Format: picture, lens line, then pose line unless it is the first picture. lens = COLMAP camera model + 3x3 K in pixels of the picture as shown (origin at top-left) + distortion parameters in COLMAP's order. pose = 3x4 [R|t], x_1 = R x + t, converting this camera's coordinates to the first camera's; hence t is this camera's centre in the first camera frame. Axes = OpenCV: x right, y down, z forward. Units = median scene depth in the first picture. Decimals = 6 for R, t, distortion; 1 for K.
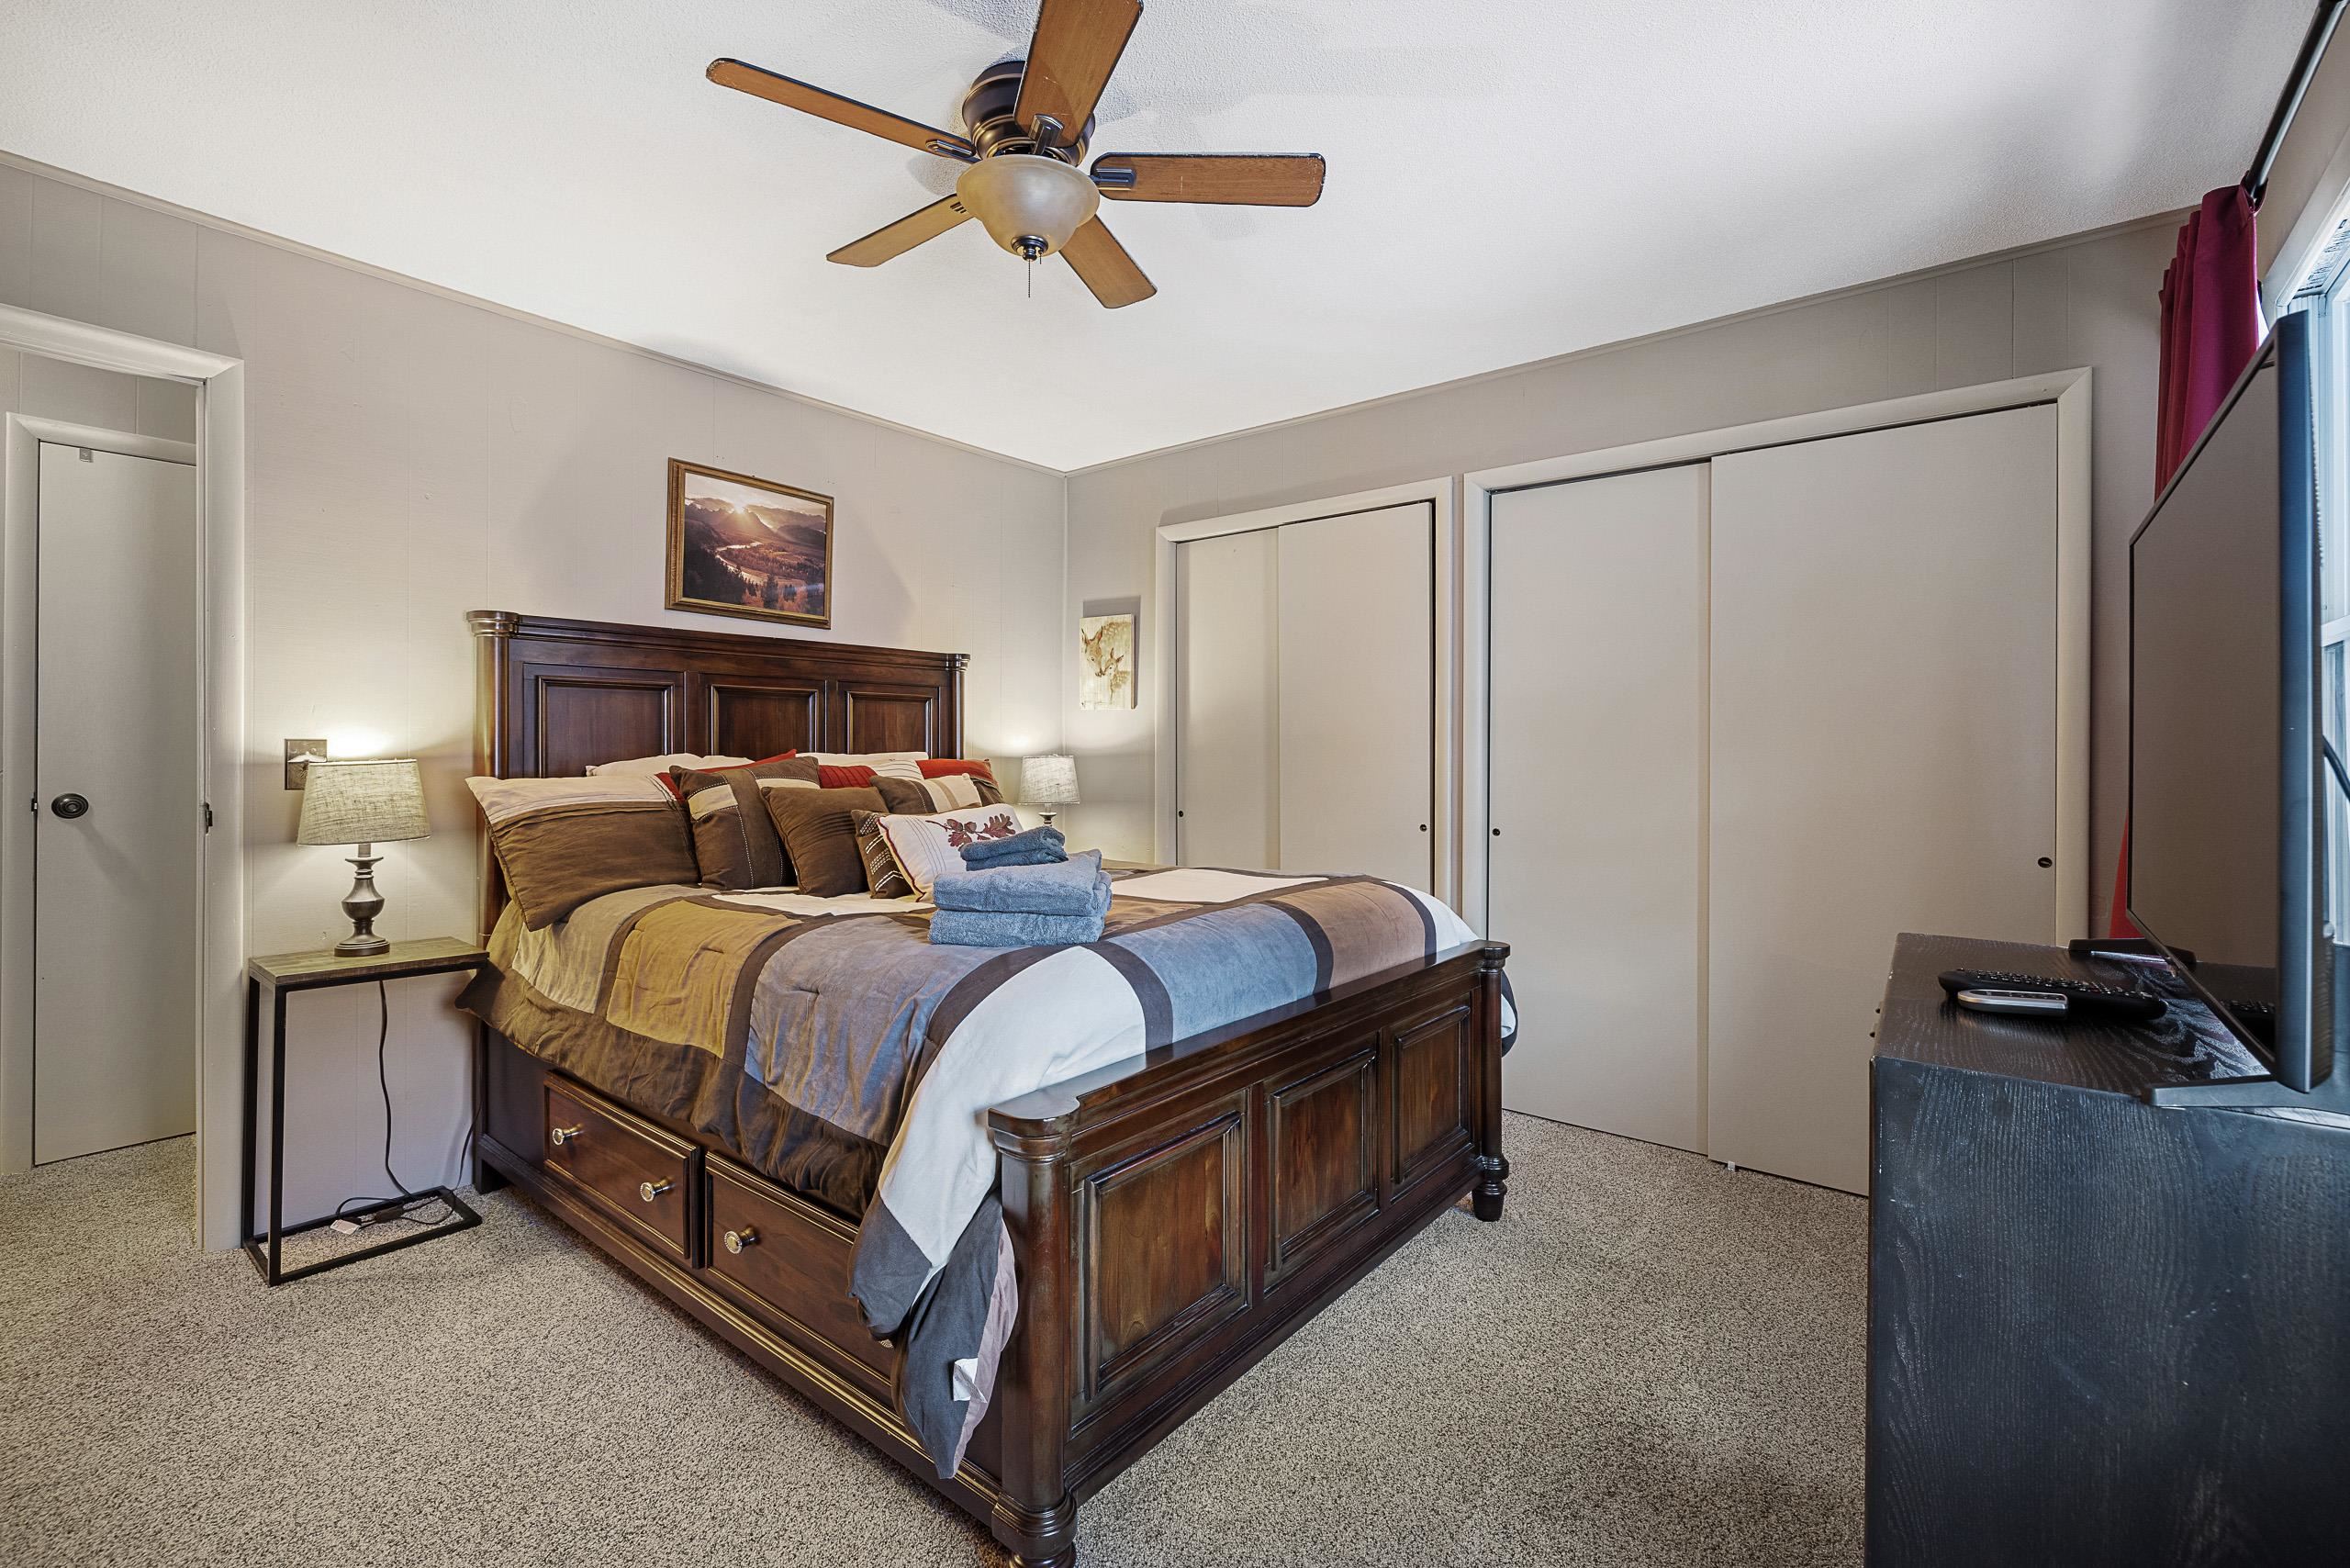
lens RADIAL K [[1017.4, 0, 1175.1], [0, 1017.4, 769.0], [0, 0, 1]] dist [-0.000156, 0.000037]
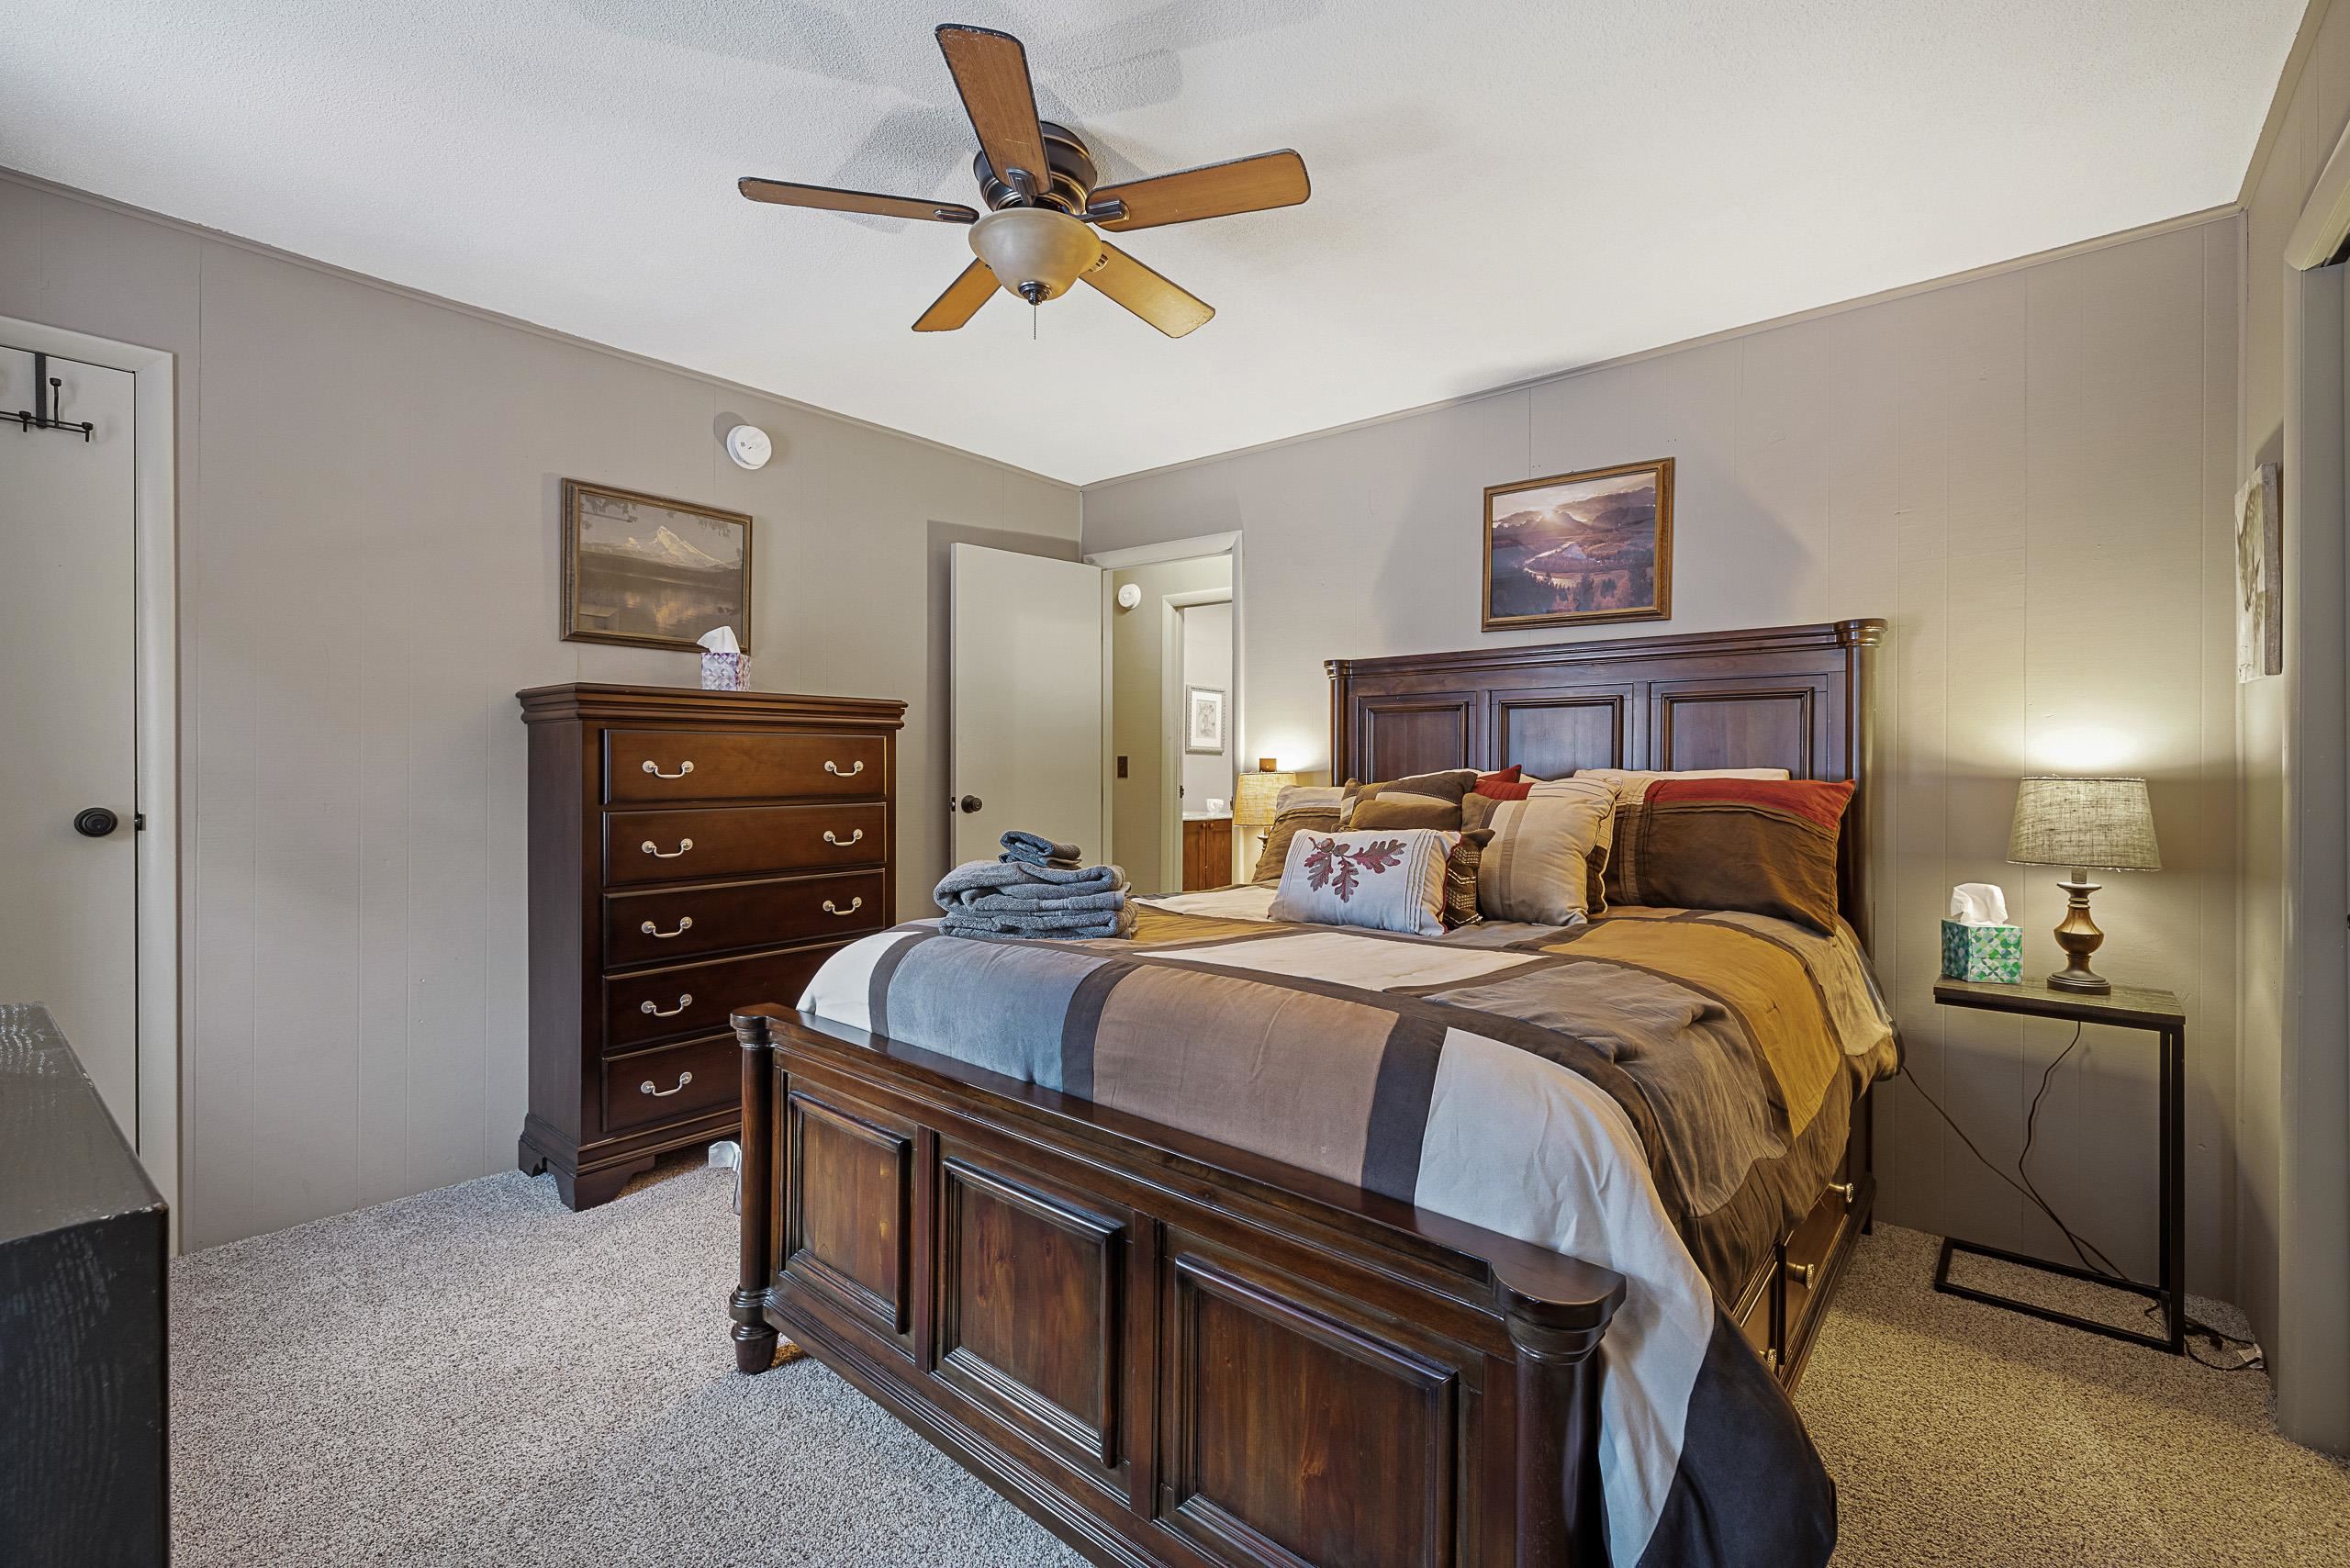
lens RADIAL K [[1007.4, 0, 1175.0], [0, 1007.4, 784.0], [0, 0, 1]] dist [-0.000220, -0.000047]
pose [[-0.018096, 0.014222, -0.999735, 0.515538], [-0.023172, 0.999624, 0.014640, -0.007266], [0.999568, 0.023431, -0.017759, 0.658027]]
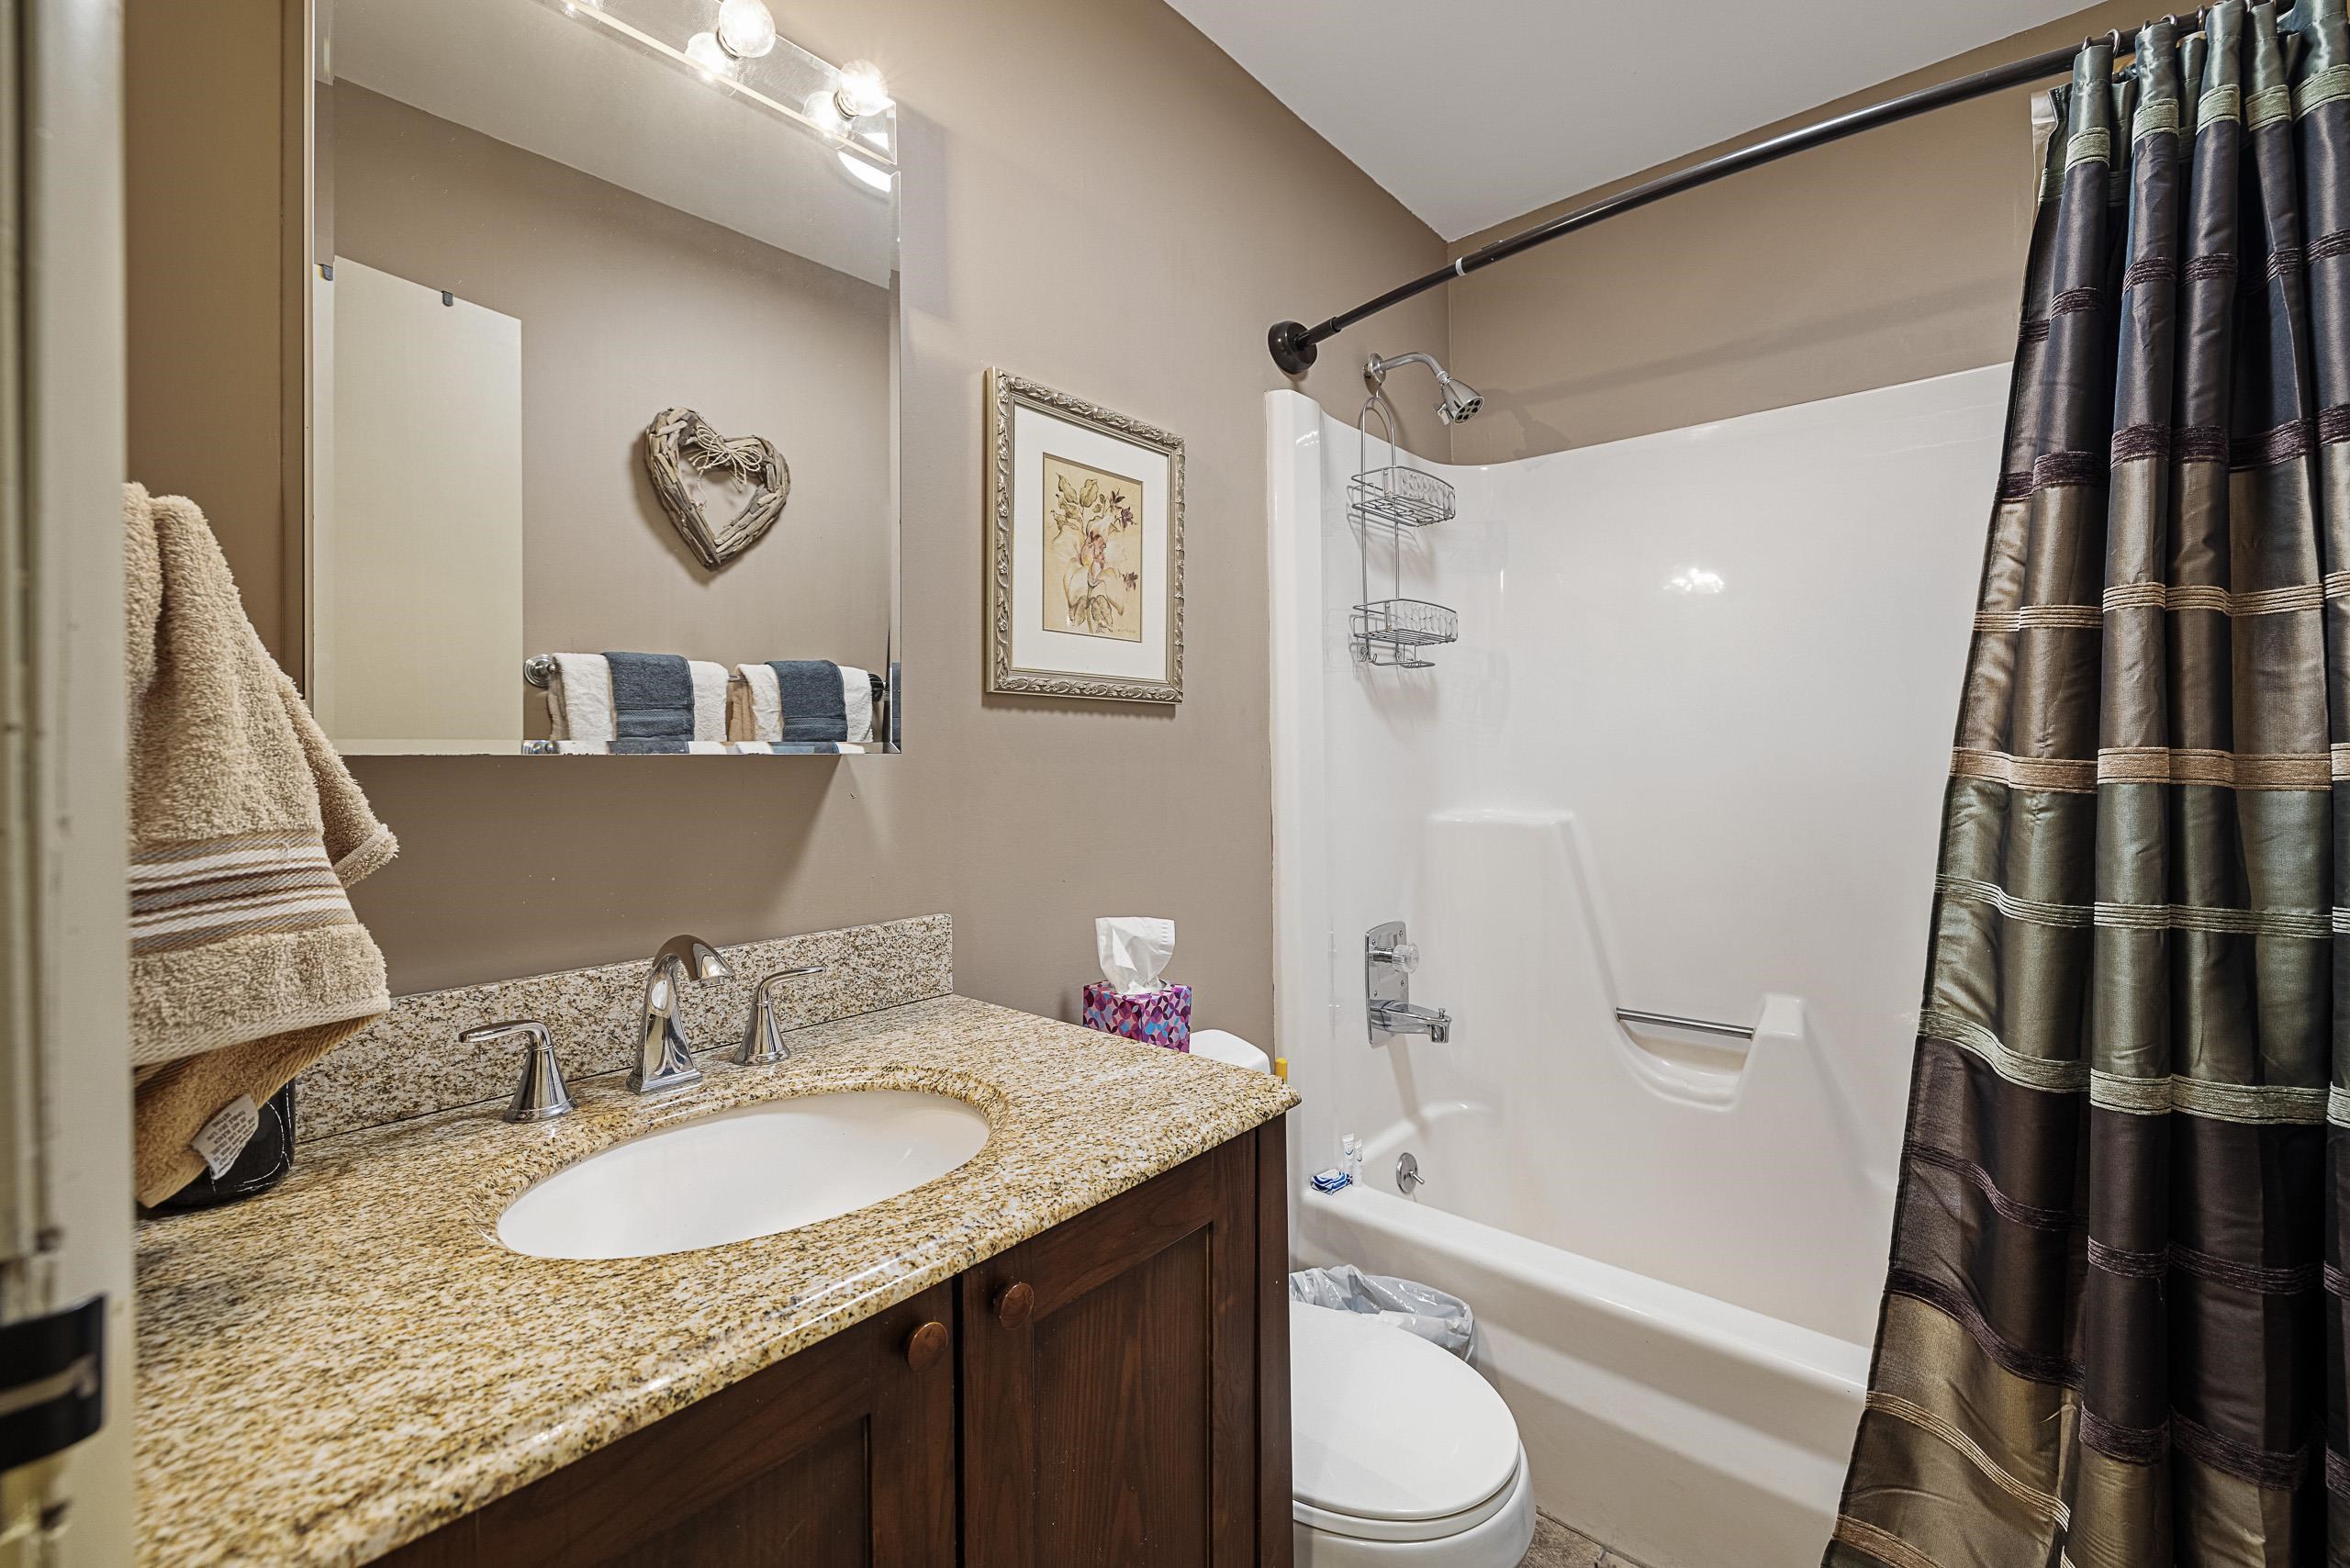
lens RADIAL K [[985.7, 0, 1177.8], [0, 985.7, 761.2], [0, 0, 1]] dist [-0.000113, 0.000458]
pose [[-0.027198, 0.002984, -0.999626, -1.093561], [-0.001637, 0.999994, 0.003030, -0.018133], [0.999629, 0.001719, -0.027193, 0.731681]]
